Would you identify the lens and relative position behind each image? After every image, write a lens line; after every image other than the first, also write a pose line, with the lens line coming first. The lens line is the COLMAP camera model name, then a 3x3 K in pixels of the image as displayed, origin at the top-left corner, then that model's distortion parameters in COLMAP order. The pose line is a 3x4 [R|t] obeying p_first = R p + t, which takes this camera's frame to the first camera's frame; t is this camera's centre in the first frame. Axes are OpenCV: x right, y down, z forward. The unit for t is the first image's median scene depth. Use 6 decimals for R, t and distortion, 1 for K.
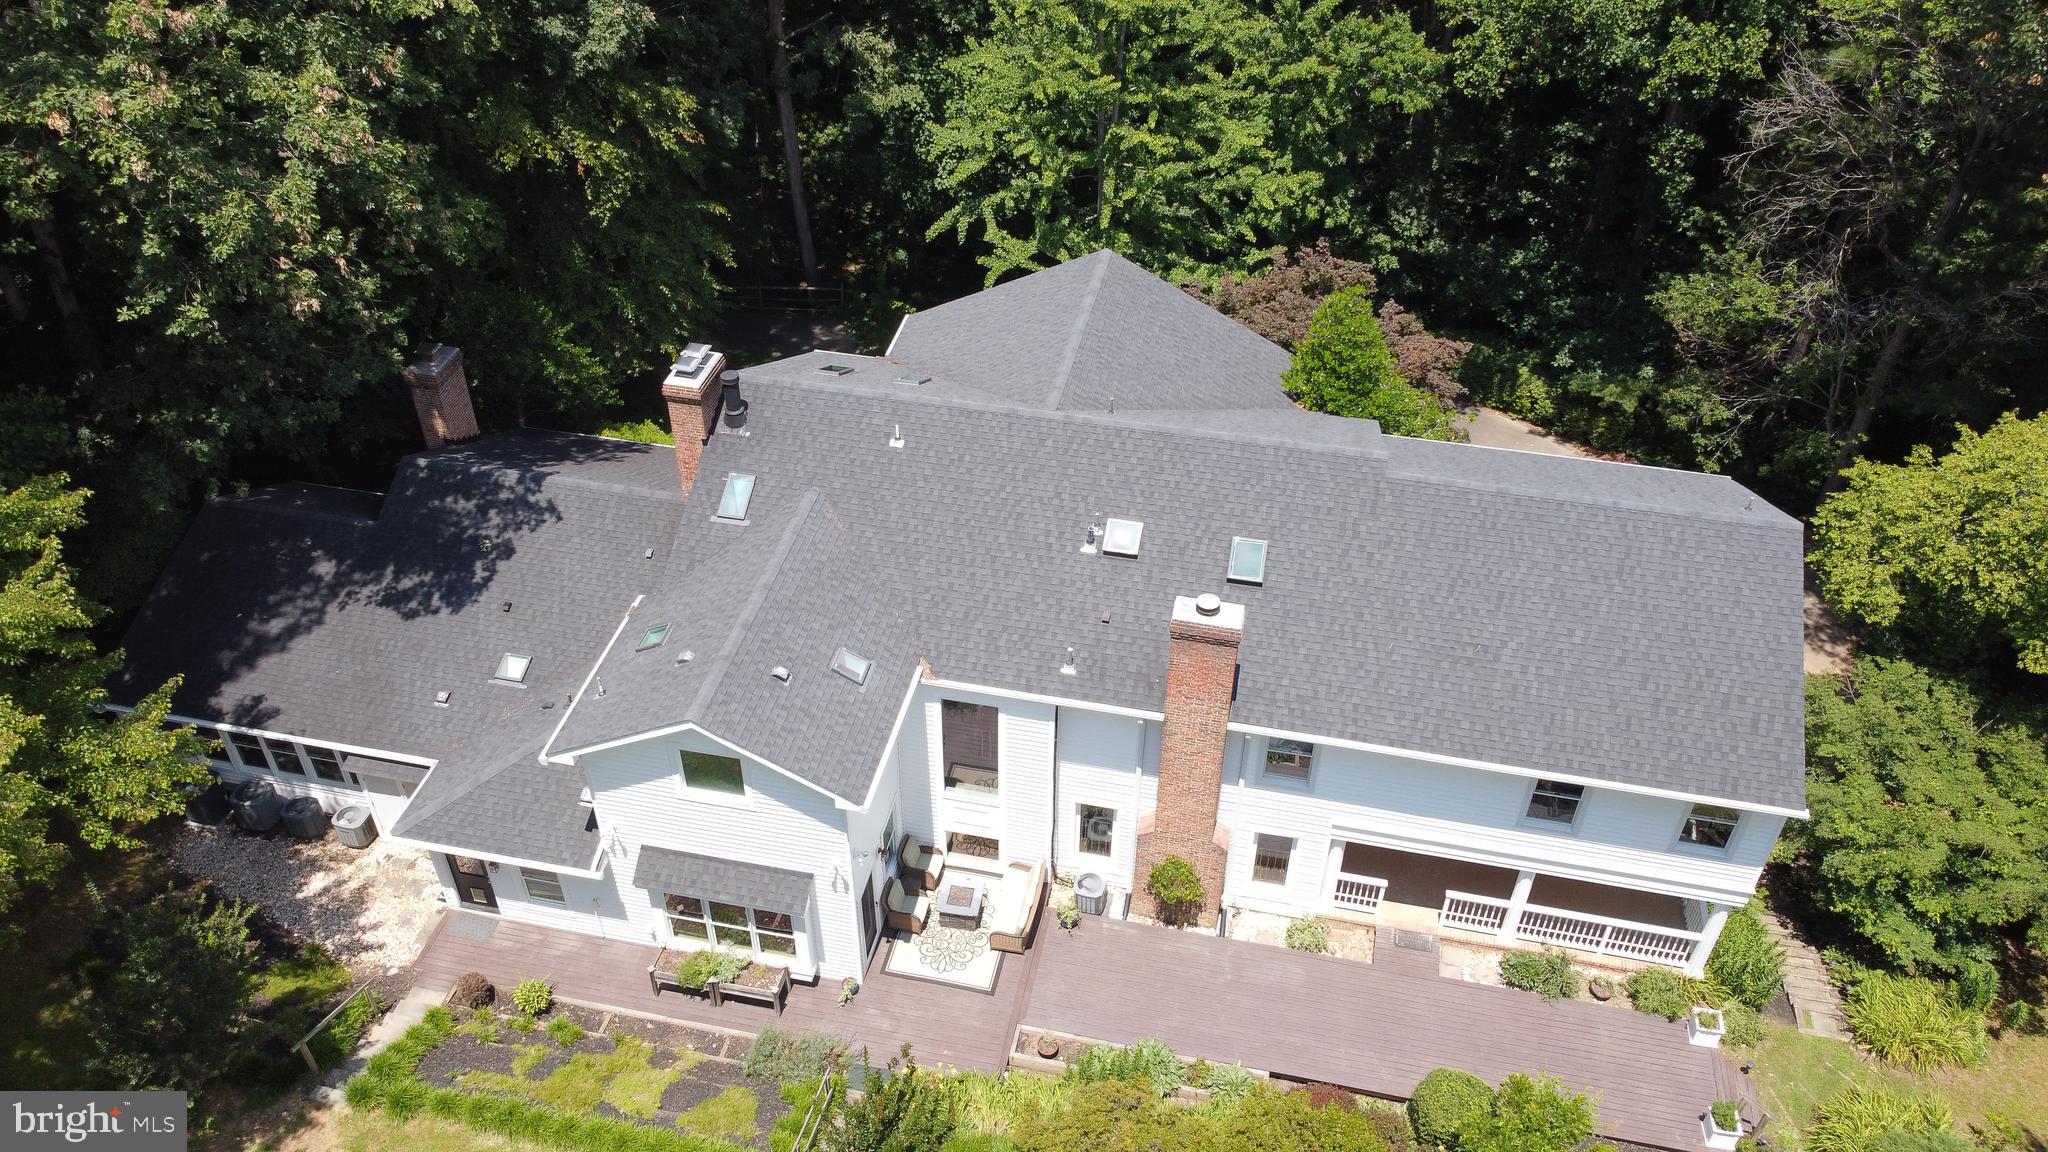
lens RADIAL K [[1548.0, 0, 1025.1], [0, 1548.0, 573.0], [0, 0, 1]] dist [0.005425, -0.003659]
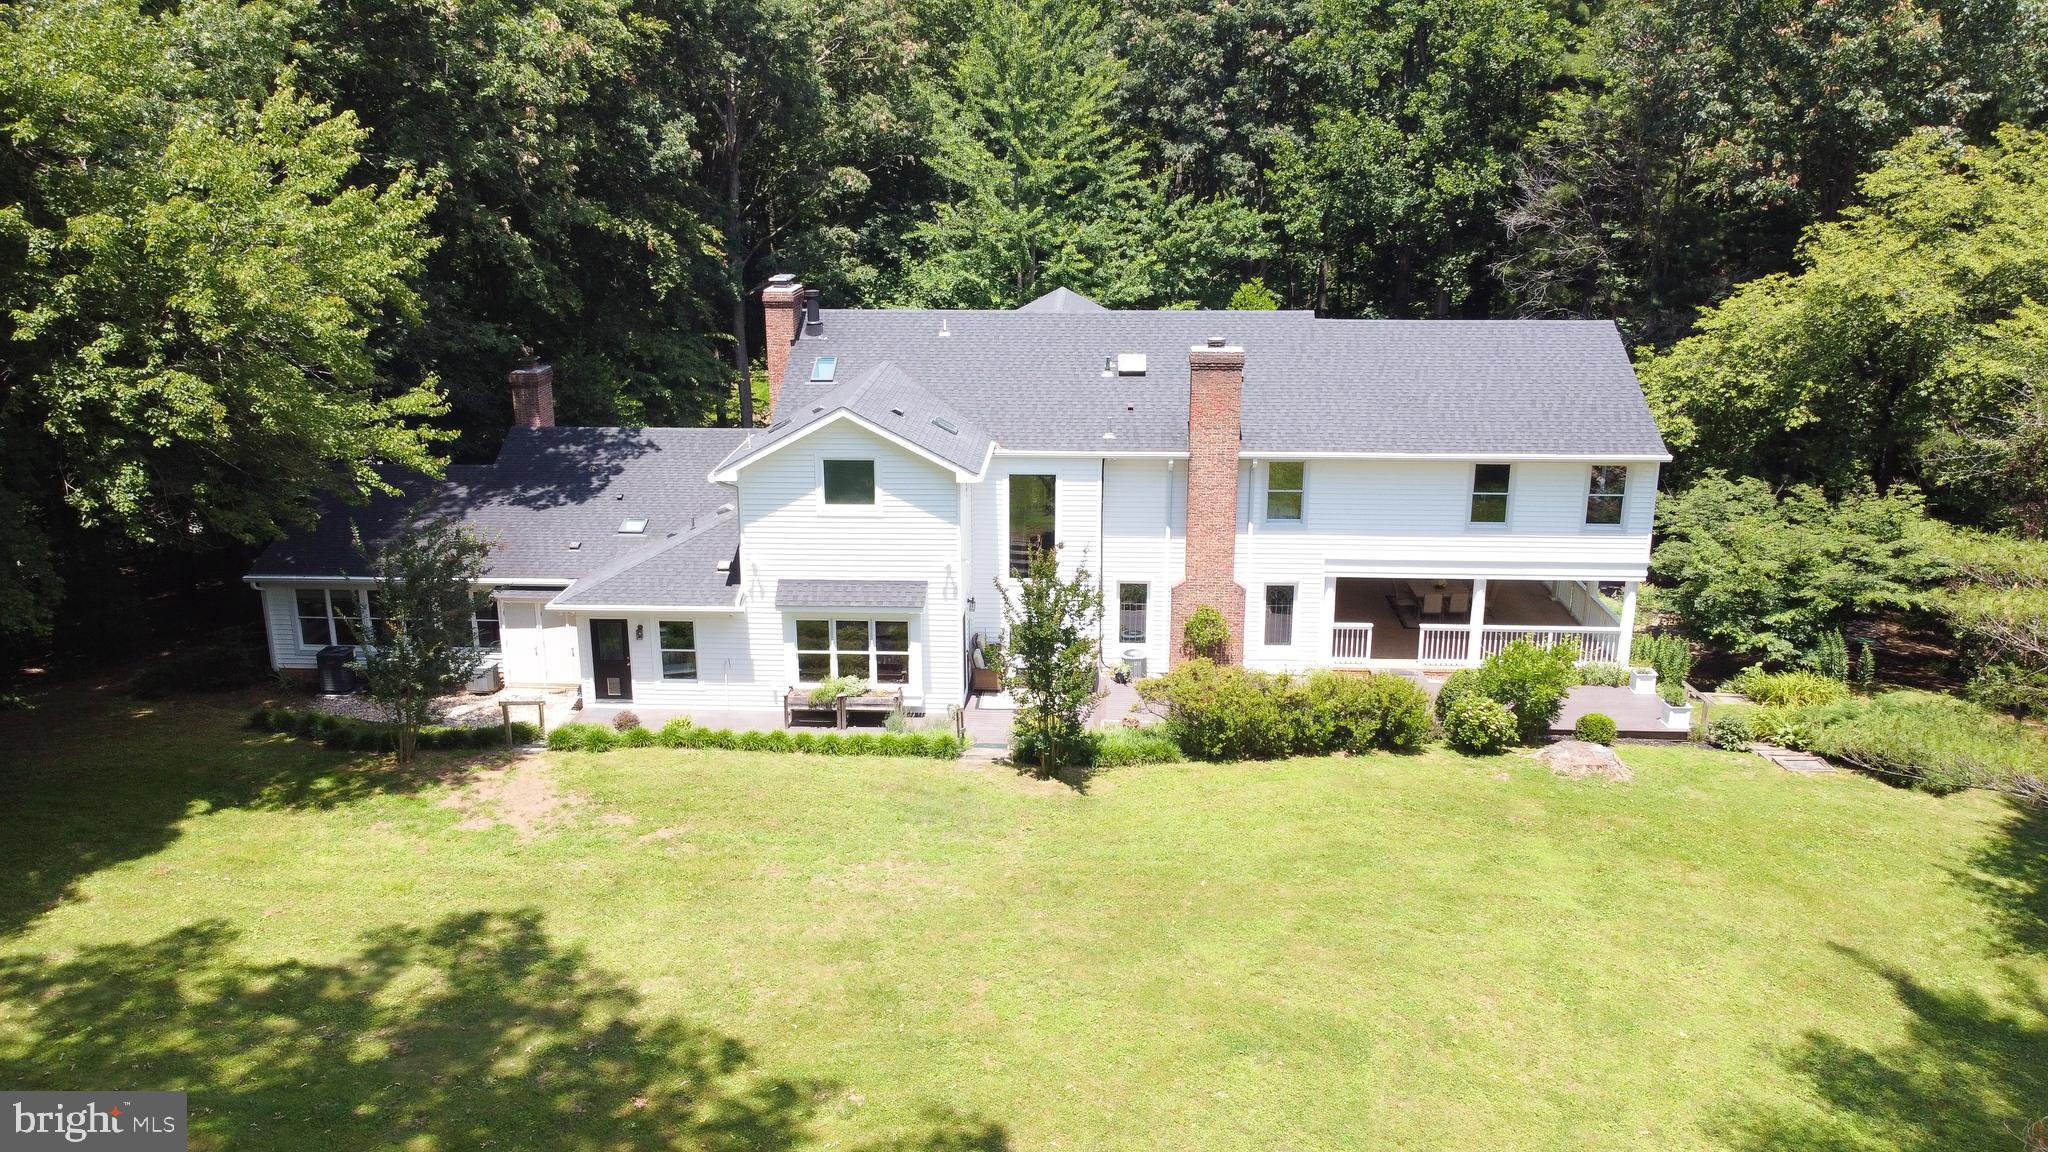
lens RADIAL K [[1548.0, 0, 1022.8], [0, 1548.0, 583.9], [0, 0, 1]] dist [0.005425, -0.003659]
pose [[0.987501, -0.054123, 0.148030, -0.229066], [0.107790, 0.917126, -0.383747, 0.632503], [-0.114992, 0.394907, 0.911496, -0.108189]]
